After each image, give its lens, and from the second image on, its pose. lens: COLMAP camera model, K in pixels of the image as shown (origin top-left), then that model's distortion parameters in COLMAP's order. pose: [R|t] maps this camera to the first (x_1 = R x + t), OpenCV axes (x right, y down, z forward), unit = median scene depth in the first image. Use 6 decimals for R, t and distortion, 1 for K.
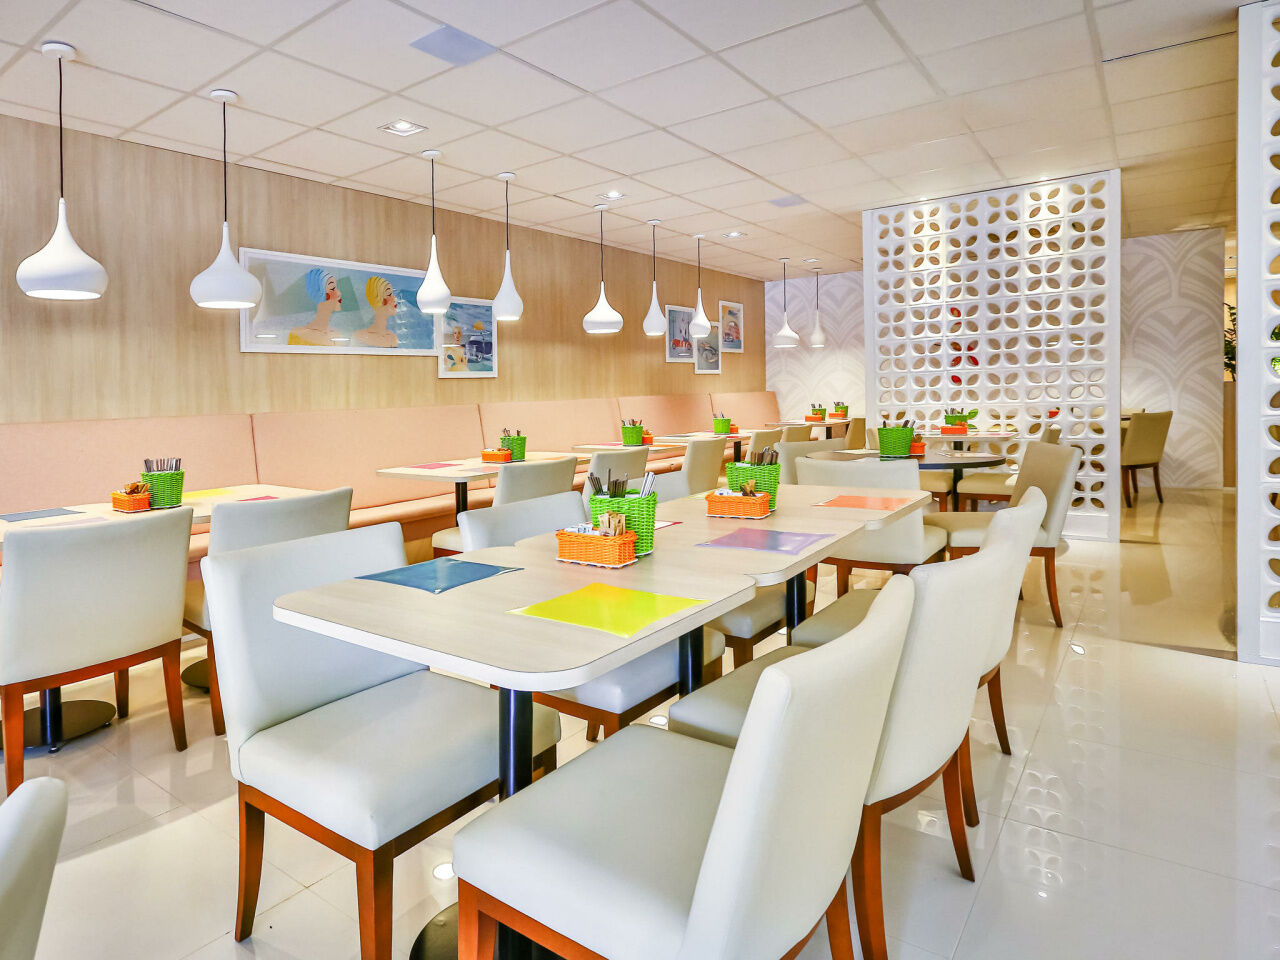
lens RADIAL K [[738.8, 0, 637.0], [0, 738.8, 477.0], [0, 0, 1]] dist [-0.025290, -0.000110]
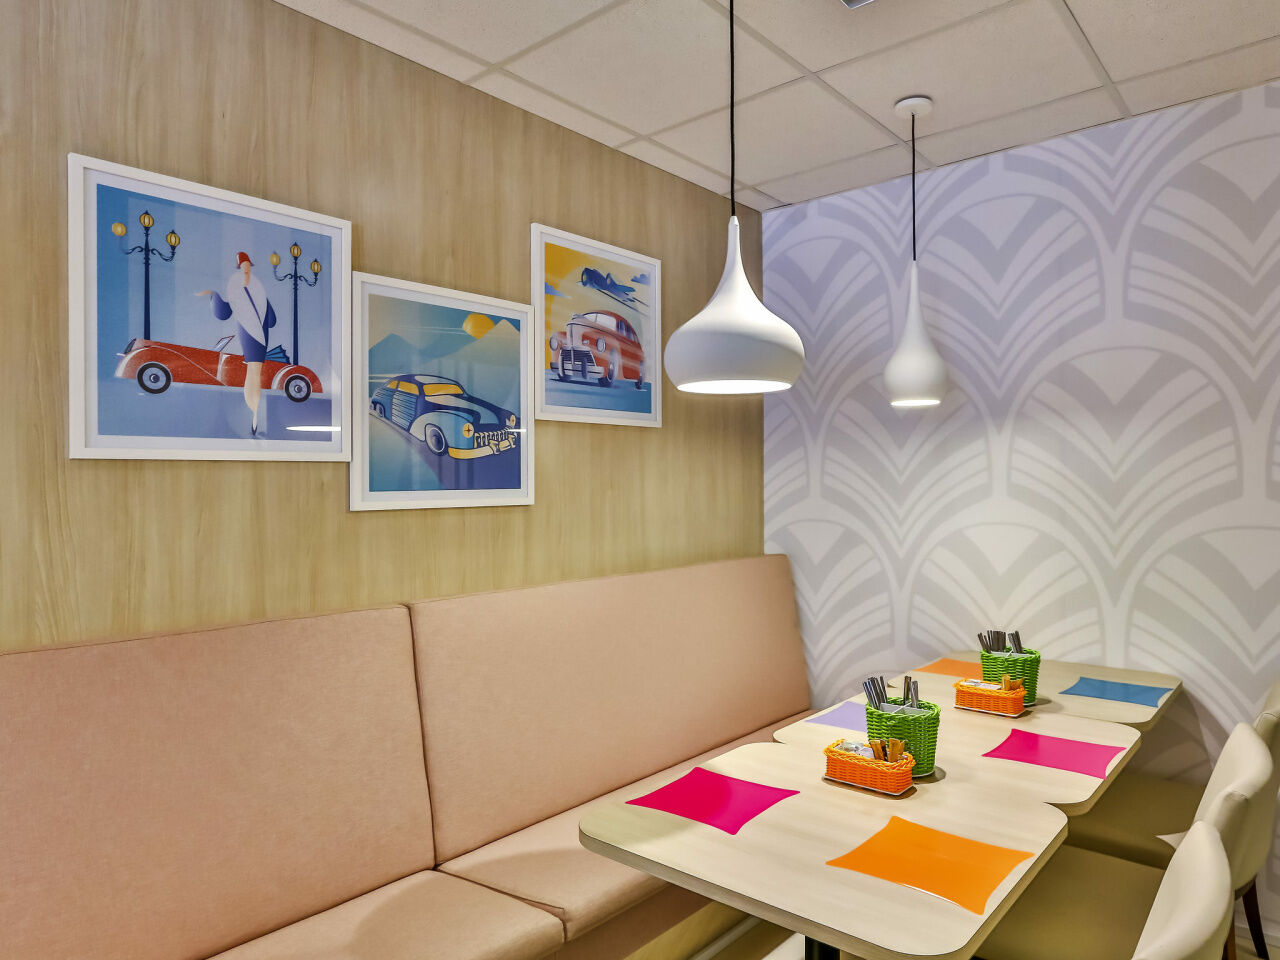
lens RADIAL K [[821.7, 0, 751.6], [0, 821.7, 477.8], [0, 0, 1]] dist [0.001087, 0.004062]
pose [[0.999607, 0.026546, -0.009001, 0.189437], [-0.027390, 0.993282, -0.112428, -0.118008], [0.005956, 0.112630, 0.993619, 0.710444]]
